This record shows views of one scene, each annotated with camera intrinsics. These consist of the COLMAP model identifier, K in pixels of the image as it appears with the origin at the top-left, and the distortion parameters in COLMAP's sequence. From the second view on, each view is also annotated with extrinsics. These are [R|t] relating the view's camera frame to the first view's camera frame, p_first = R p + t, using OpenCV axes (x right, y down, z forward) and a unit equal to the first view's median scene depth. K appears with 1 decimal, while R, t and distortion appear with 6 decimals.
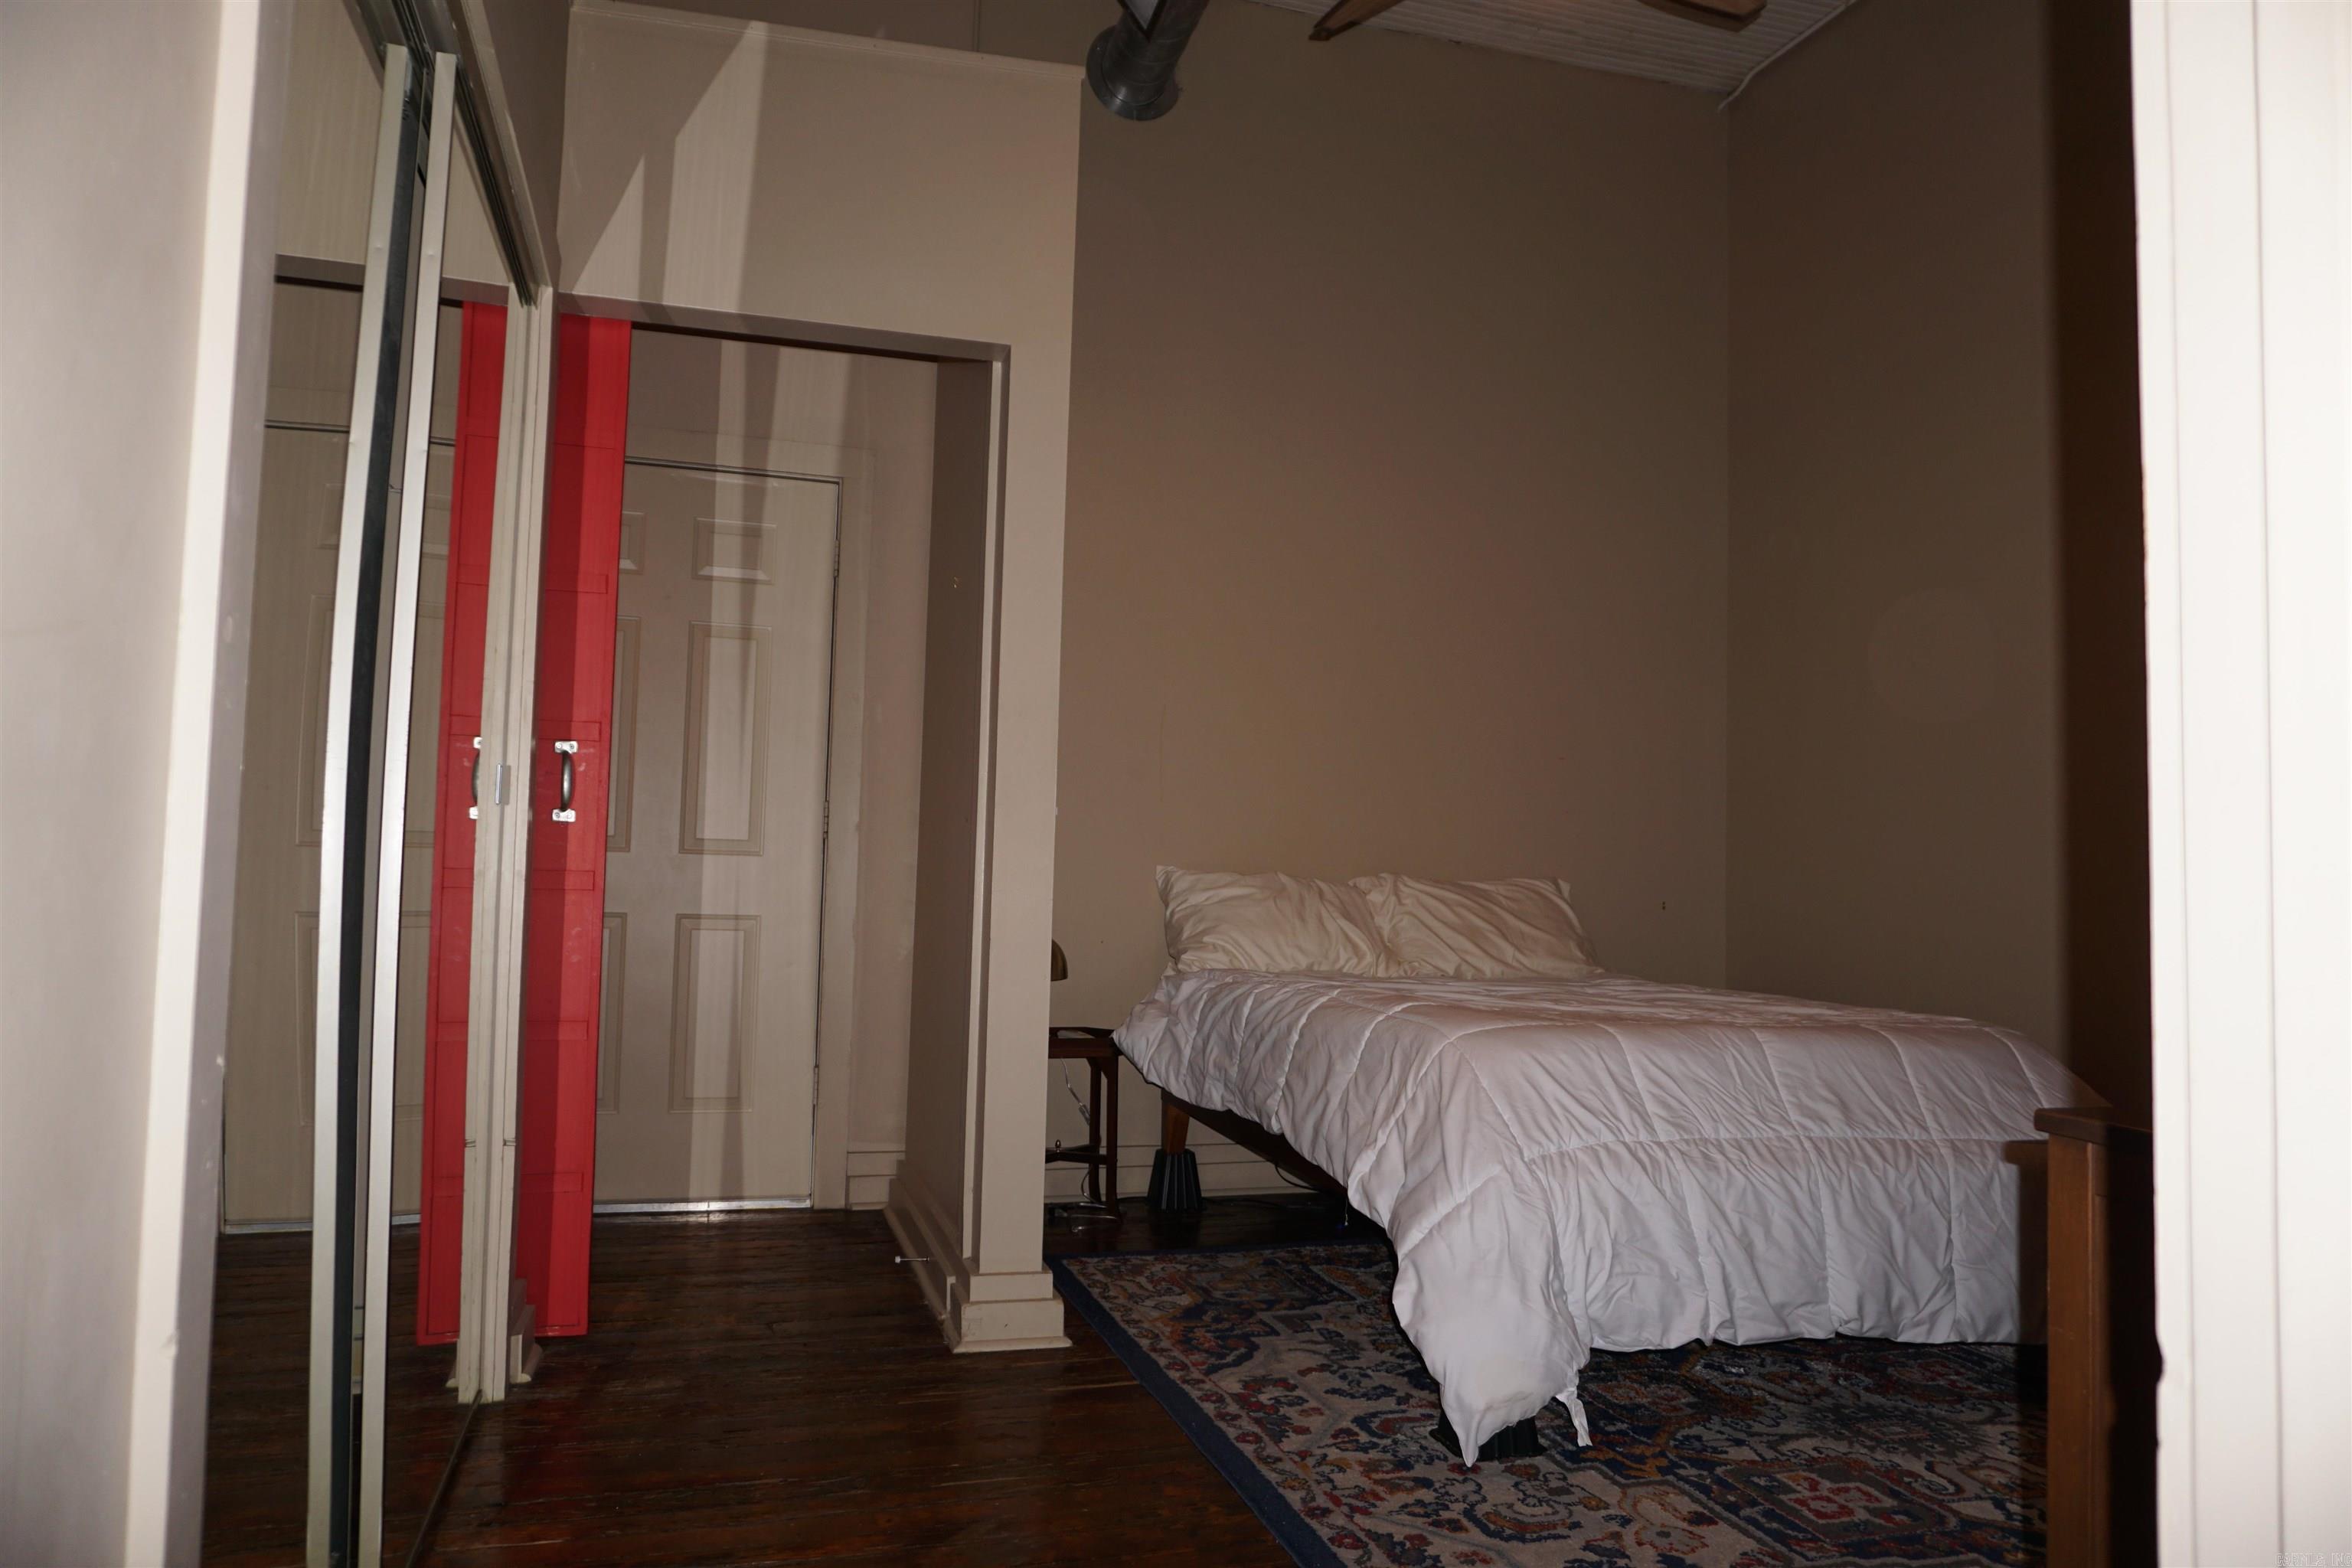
lens RADIAL K [[1571.7, 0, 1173.7], [0, 1571.7, 781.2], [0, 0, 1]] dist [-0.050019, 0.032897]
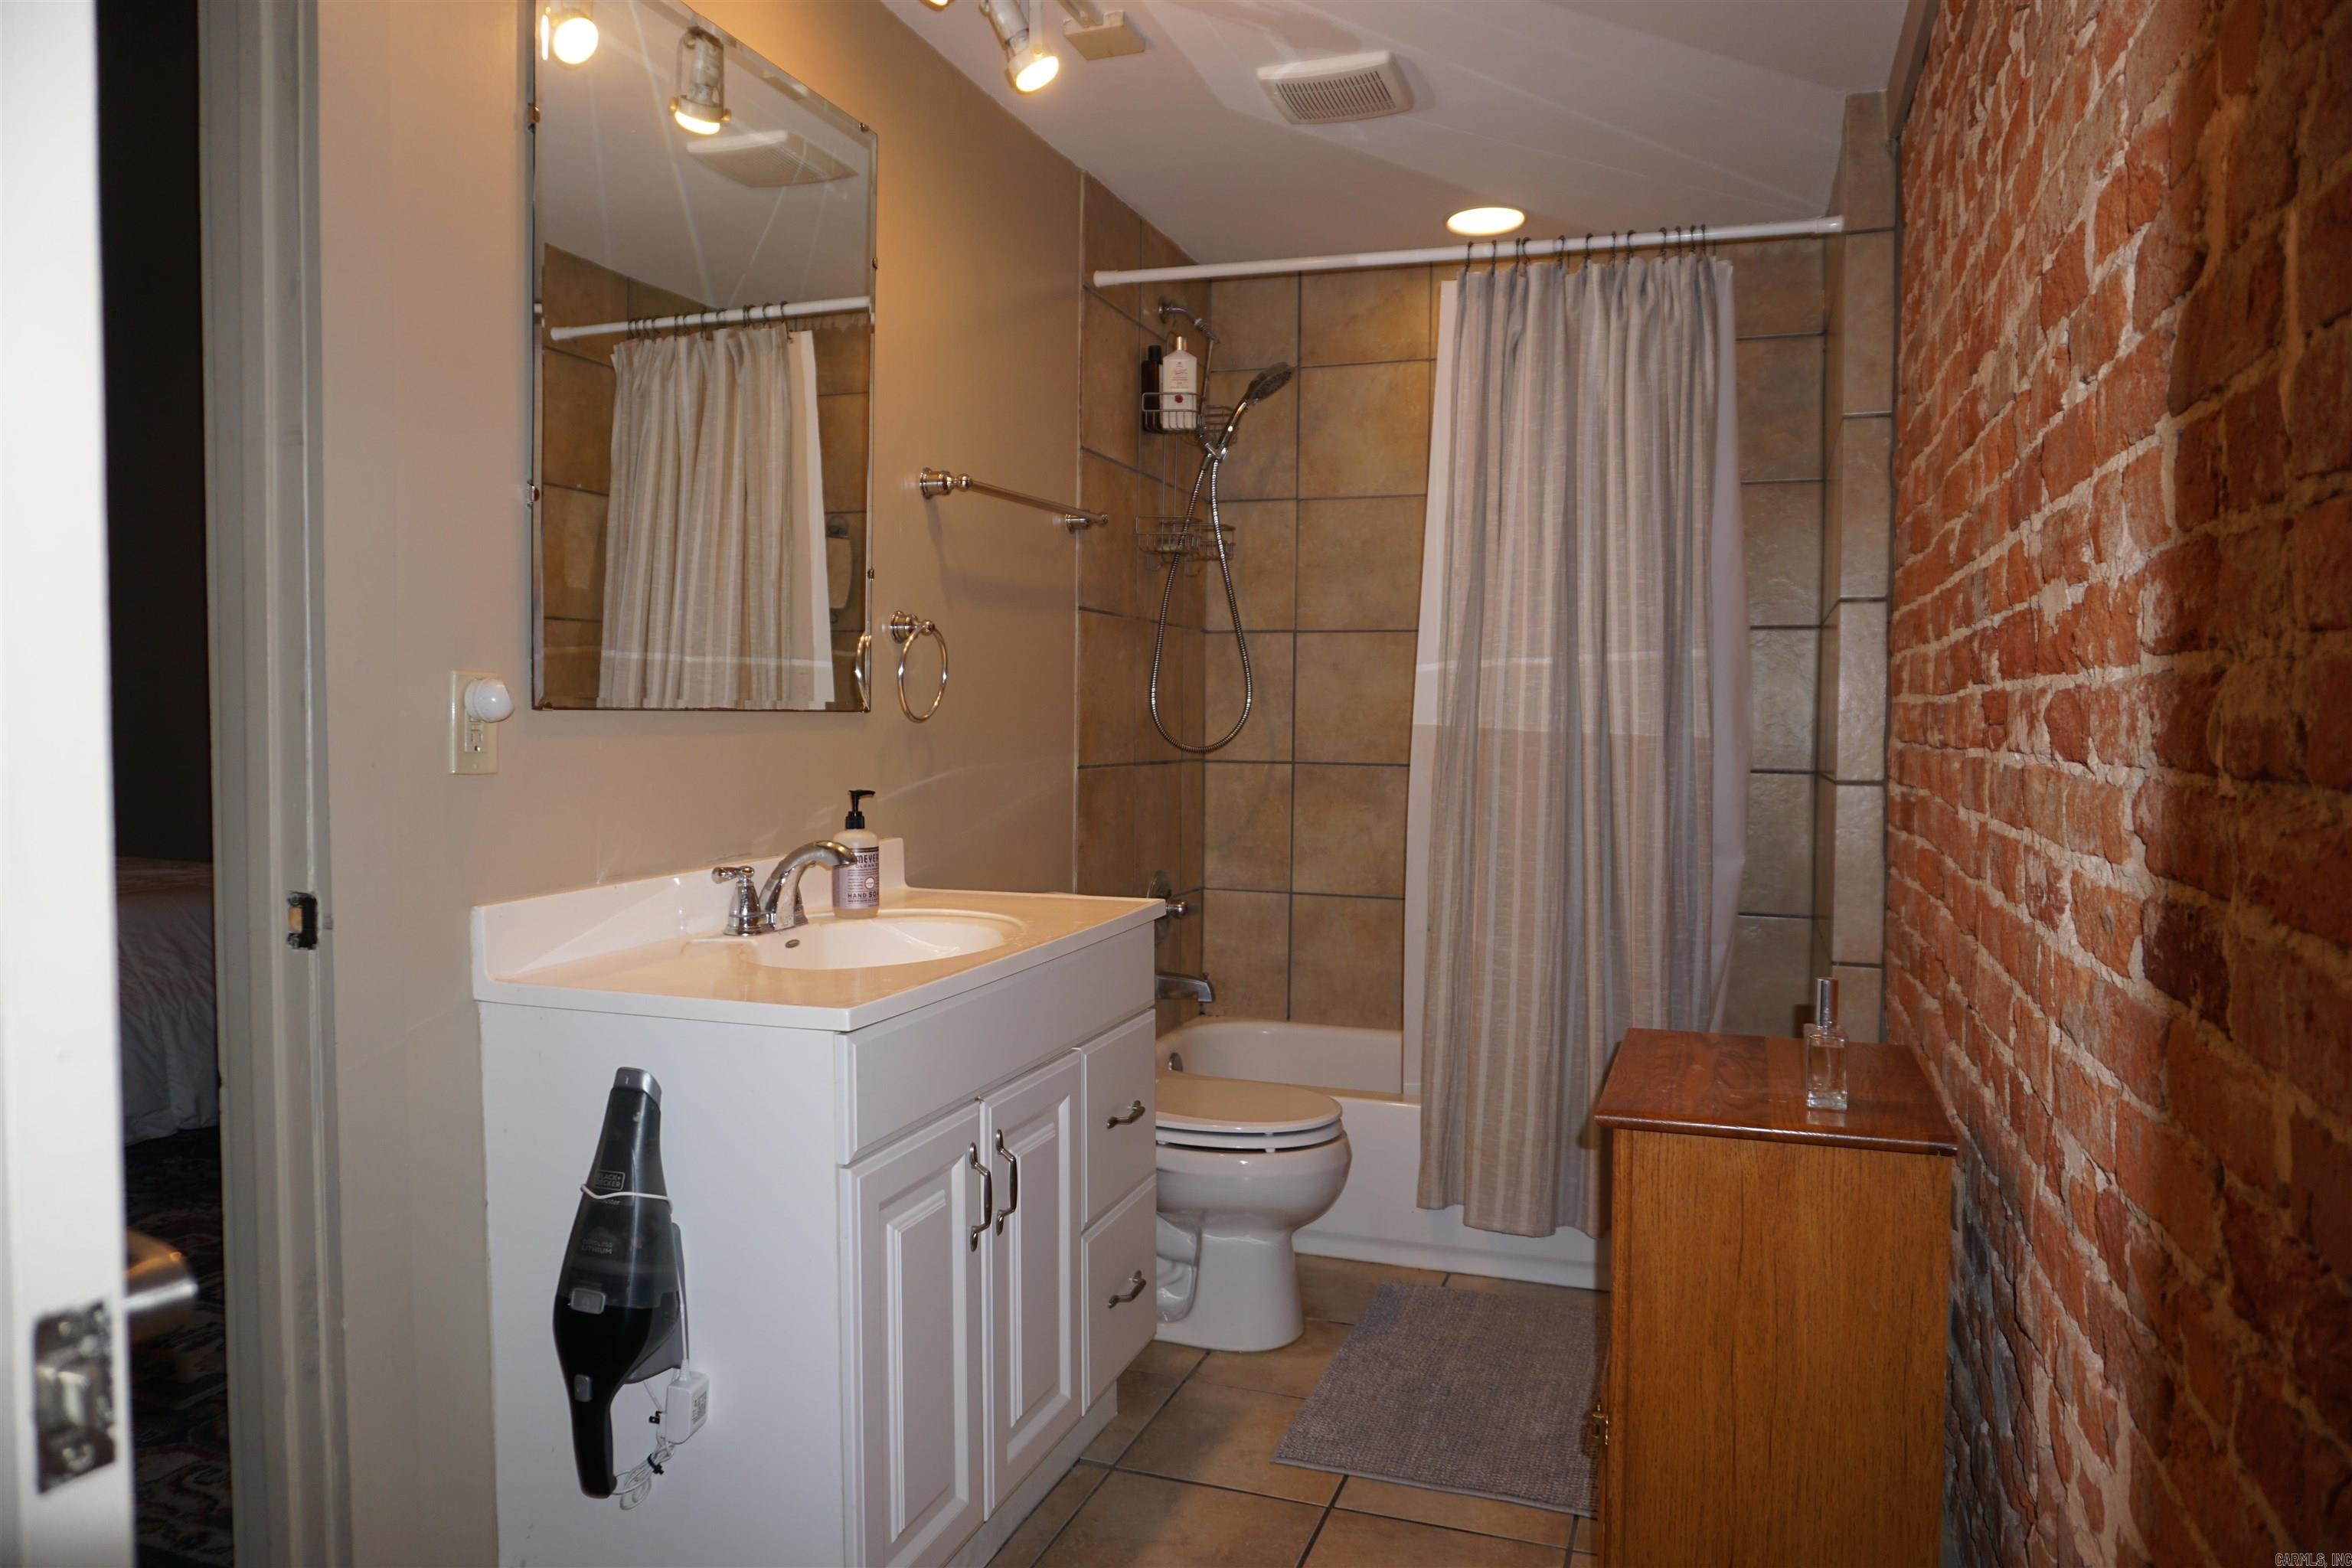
lens RADIAL K [[1571.7, 0, 1177.6], [0, 1571.7, 781.7], [0, 0, 1]] dist [-0.050019, 0.032897]
pose [[0.588067, -0.058505, 0.806693, -0.099670], [-0.040270, 0.994026, 0.101447, -0.092030], [-0.807809, -0.092143, 0.582198, -0.380619]]
